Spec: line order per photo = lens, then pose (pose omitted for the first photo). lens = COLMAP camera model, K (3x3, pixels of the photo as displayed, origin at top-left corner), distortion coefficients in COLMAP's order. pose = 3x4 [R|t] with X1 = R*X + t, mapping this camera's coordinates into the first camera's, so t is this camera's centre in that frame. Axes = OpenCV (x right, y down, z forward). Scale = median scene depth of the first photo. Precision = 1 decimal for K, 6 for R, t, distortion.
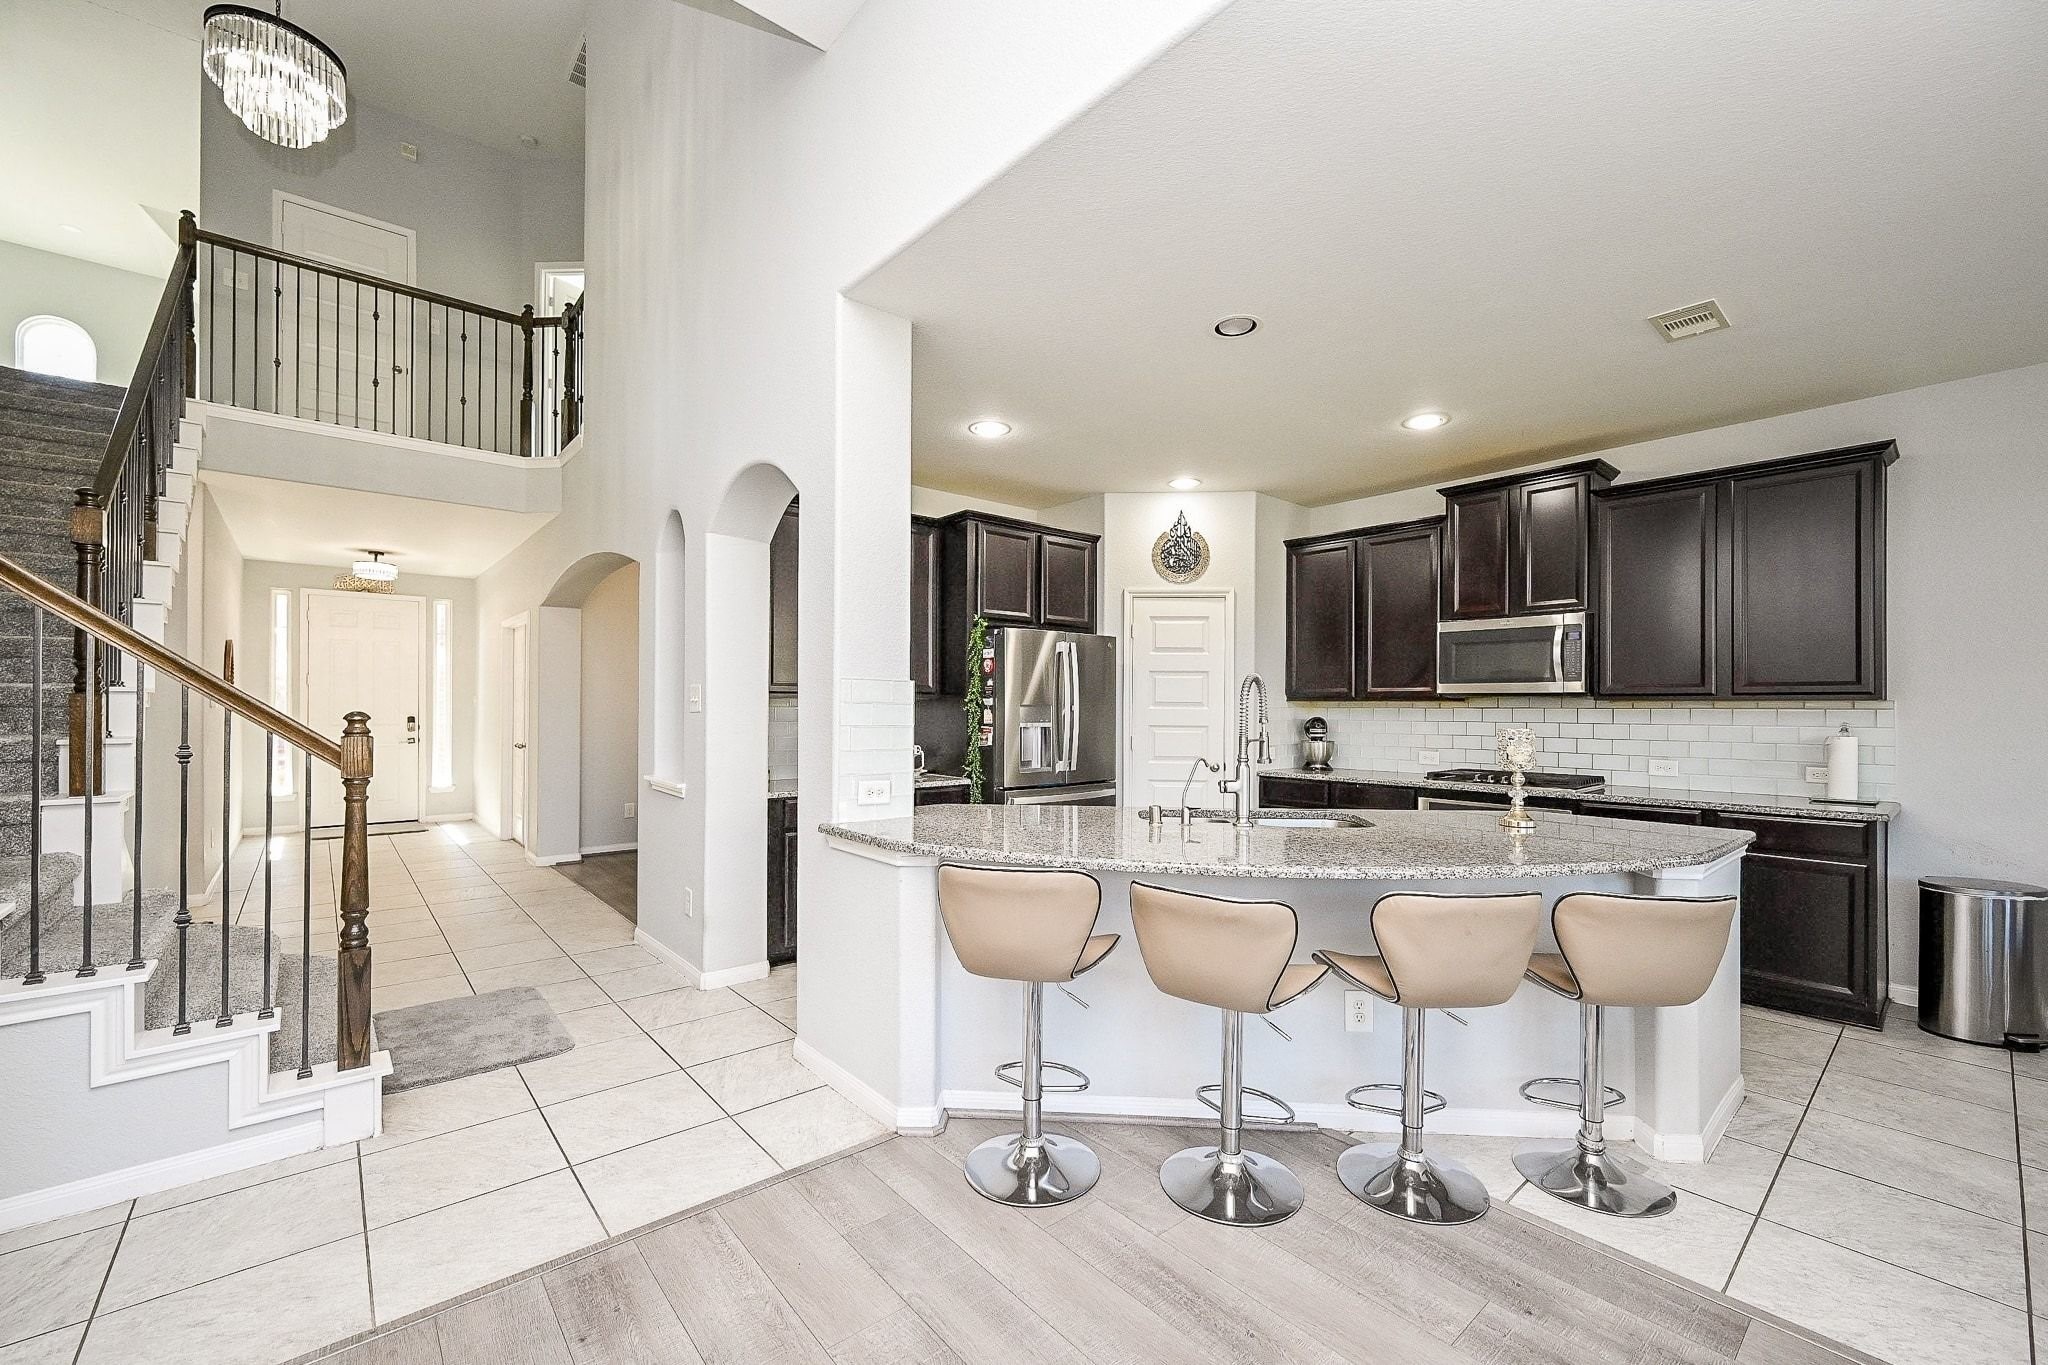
lens RADIAL K [[824.8, 0, 1045.8], [0, 824.8, 703.3], [0, 0, 1]] dist [0.000111, 0.000040]
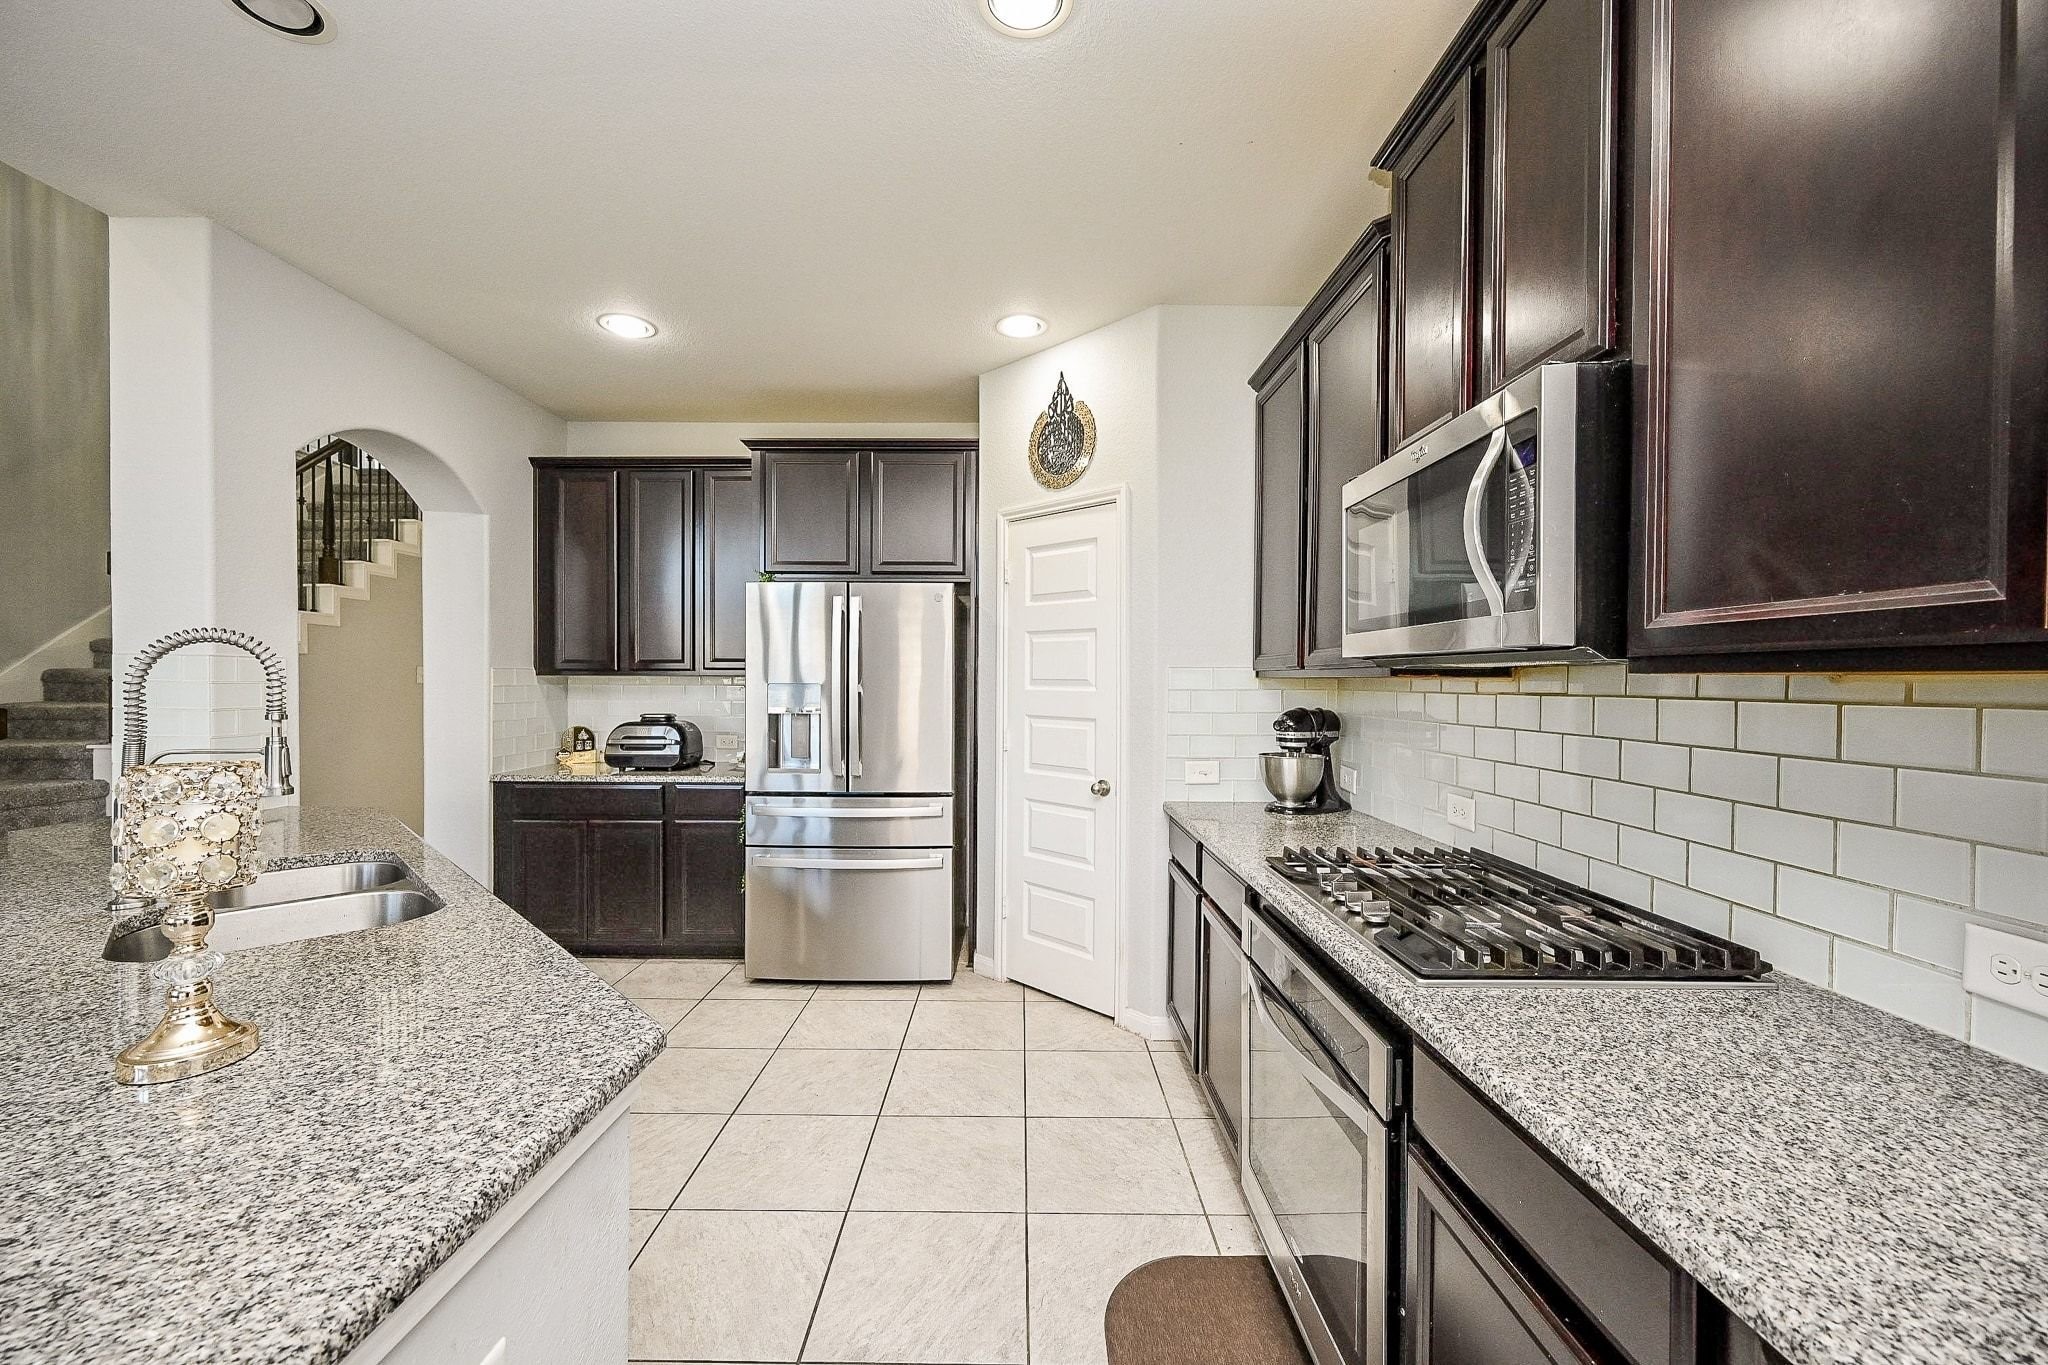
lens RADIAL K [[808.5, 0, 1020.3], [0, 808.5, 686.8], [0, 0, 1]] dist [-0.001136, 0.000552]
pose [[0.748371, 0.004388, -0.663265, 0.688961], [0.000562, 0.999974, 0.007250, -0.000486], [0.663280, -0.005798, 0.748349, 0.658046]]
